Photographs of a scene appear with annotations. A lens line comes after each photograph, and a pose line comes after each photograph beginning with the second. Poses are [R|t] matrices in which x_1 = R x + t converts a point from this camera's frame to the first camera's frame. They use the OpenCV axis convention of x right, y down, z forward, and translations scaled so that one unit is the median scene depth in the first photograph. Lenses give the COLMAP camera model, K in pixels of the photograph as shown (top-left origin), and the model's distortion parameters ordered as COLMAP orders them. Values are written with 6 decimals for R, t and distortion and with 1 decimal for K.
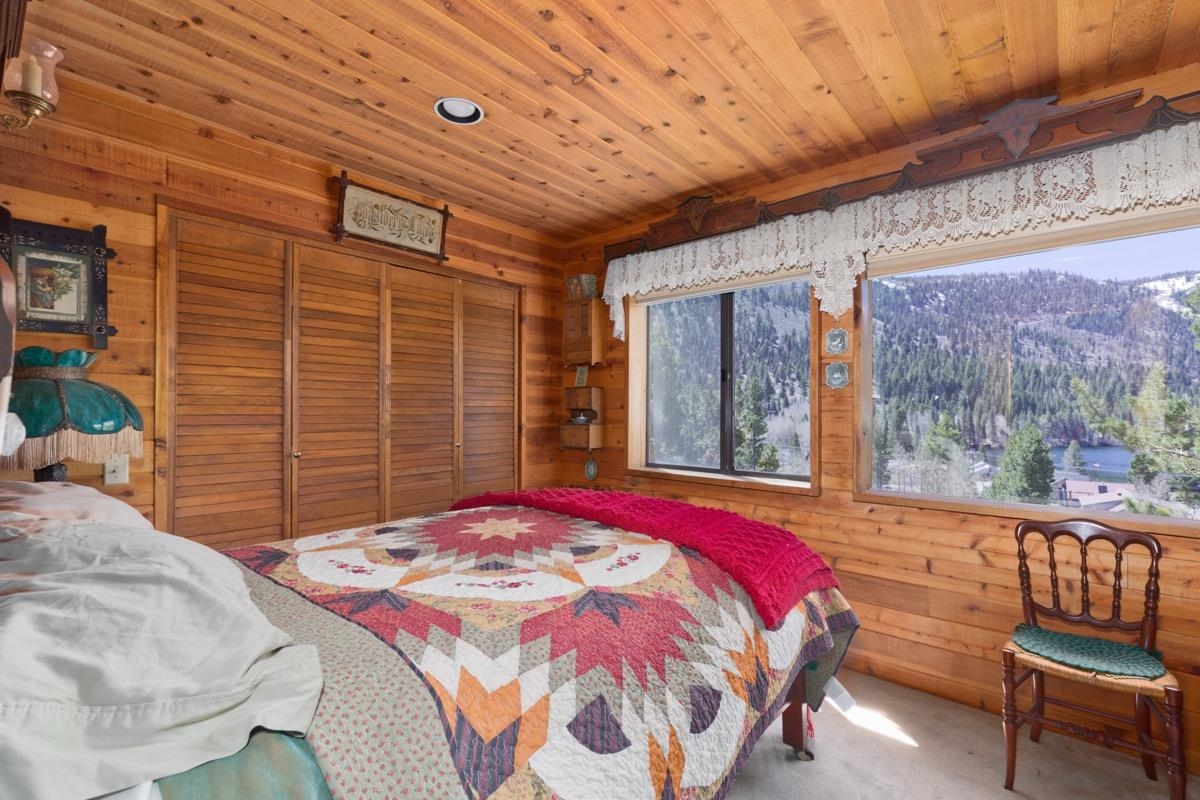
lens RADIAL K [[532.5, 0, 600.0], [0, 532.5, 400.0], [0, 0, 1]] dist [0.002759, 0.000477]
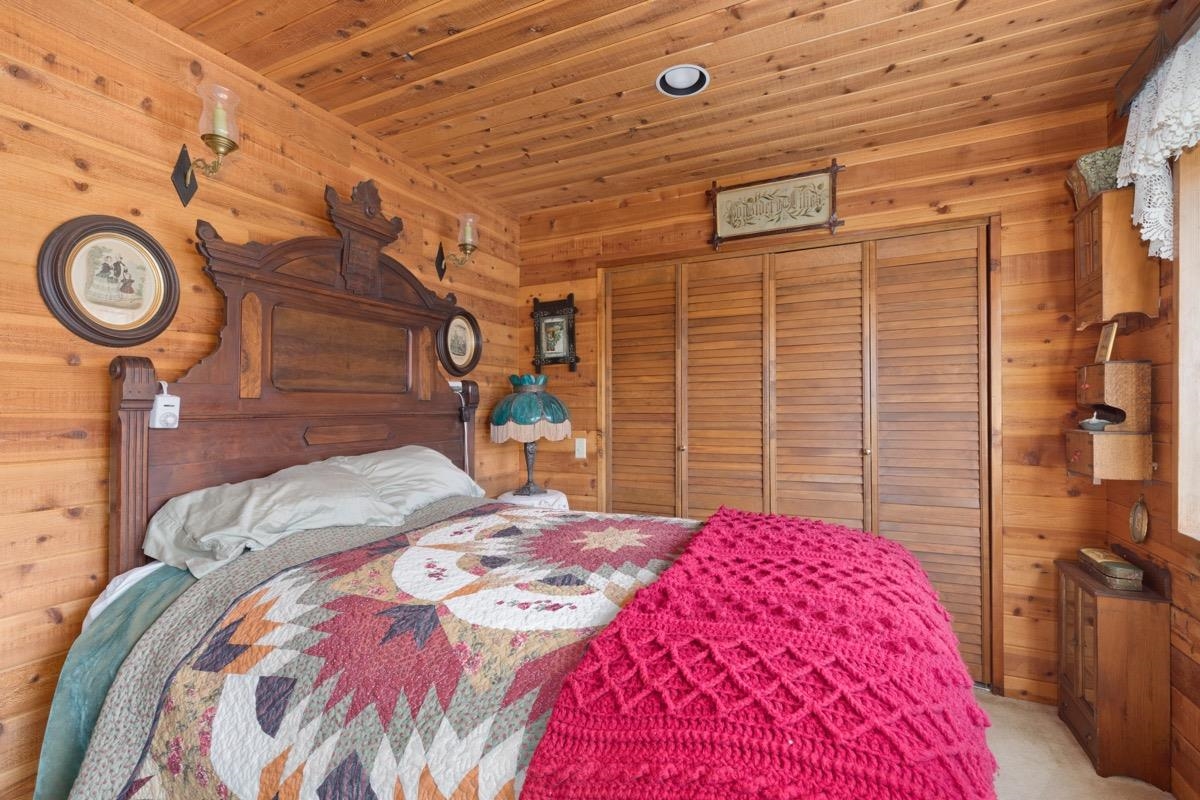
lens RADIAL K [[527.6, 0, 600.0], [0, 527.6, 400.0], [0, 0, 1]] dist [0.008885, -0.000073]
pose [[0.283781, -0.020880, -0.958662, 0.544613], [0.024366, 0.999597, -0.014558, 0.012775], [0.958579, -0.019228, 0.284176, 0.587138]]
